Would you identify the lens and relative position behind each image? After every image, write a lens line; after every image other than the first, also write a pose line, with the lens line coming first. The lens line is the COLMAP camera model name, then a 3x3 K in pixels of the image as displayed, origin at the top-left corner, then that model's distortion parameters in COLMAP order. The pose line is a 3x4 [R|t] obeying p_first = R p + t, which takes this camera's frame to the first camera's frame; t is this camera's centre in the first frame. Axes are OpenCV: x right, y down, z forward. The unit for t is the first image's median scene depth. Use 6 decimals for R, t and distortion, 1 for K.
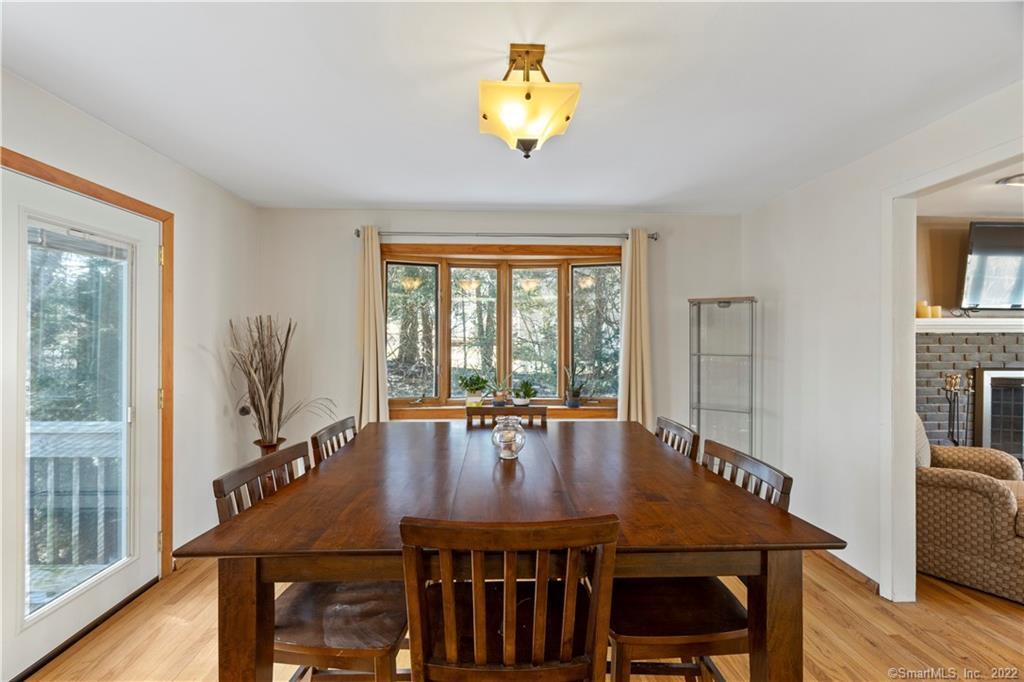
lens RADIAL K [[442.3, 0, 503.2], [0, 442.3, 336.2], [0, 0, 1]] dist [-0.000086, 0.000113]
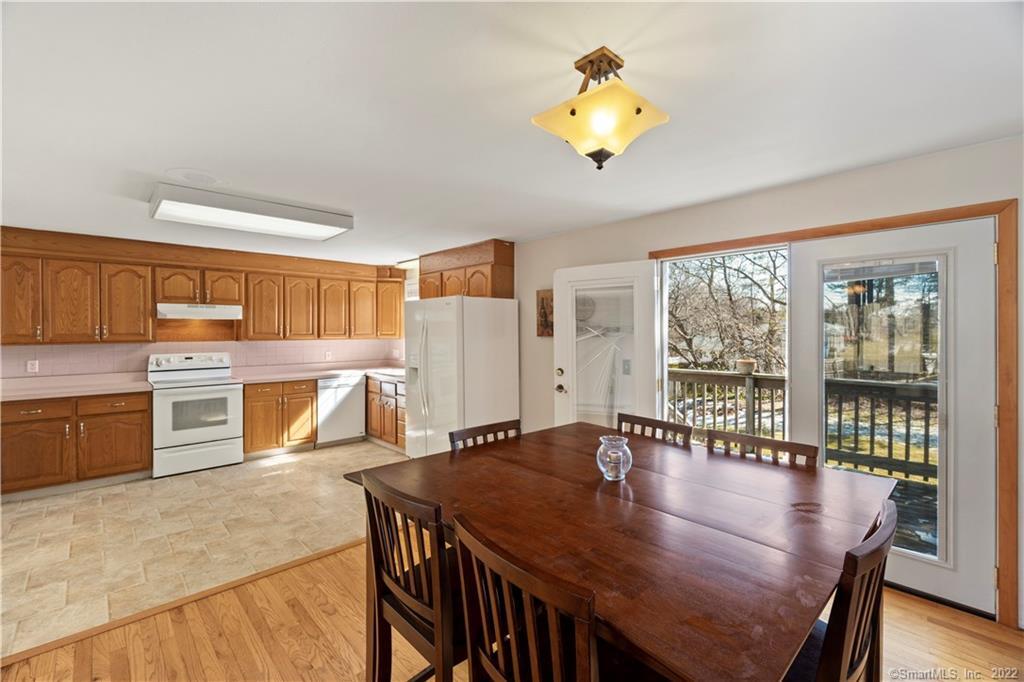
lens RADIAL K [[442.3, 0, 503.2], [0, 442.3, 336.2], [0, 0, 1]] dist [-0.000086, 0.000113]
pose [[-0.753345, 0.006782, -0.657590, 0.381454], [0.005059, 0.999977, 0.004518, -0.019280], [0.657606, 0.000077, -0.753362, 0.712956]]
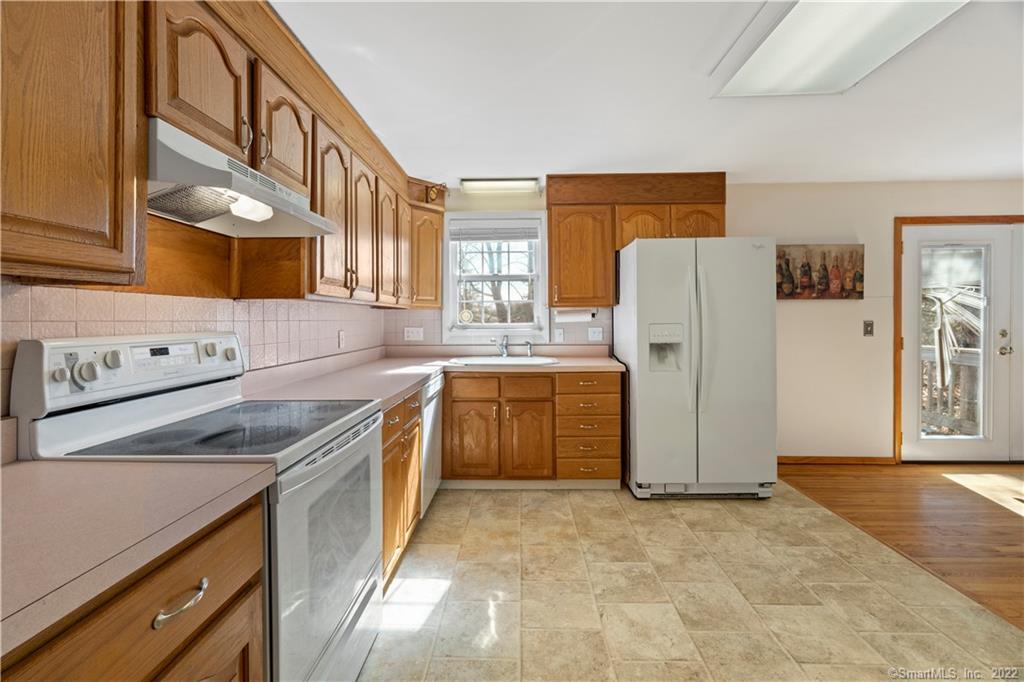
lens RADIAL K [[449.8, 0, 509.4], [0, 449.8, 323.6], [0, 0, 1]] dist [-0.000052, -0.000156]
pose [[-0.056867, 0.007755, -0.998352, 0.594437], [0.012759, 0.999894, 0.007040, 0.029441], [0.998300, -0.012338, -0.056960, -0.683836]]
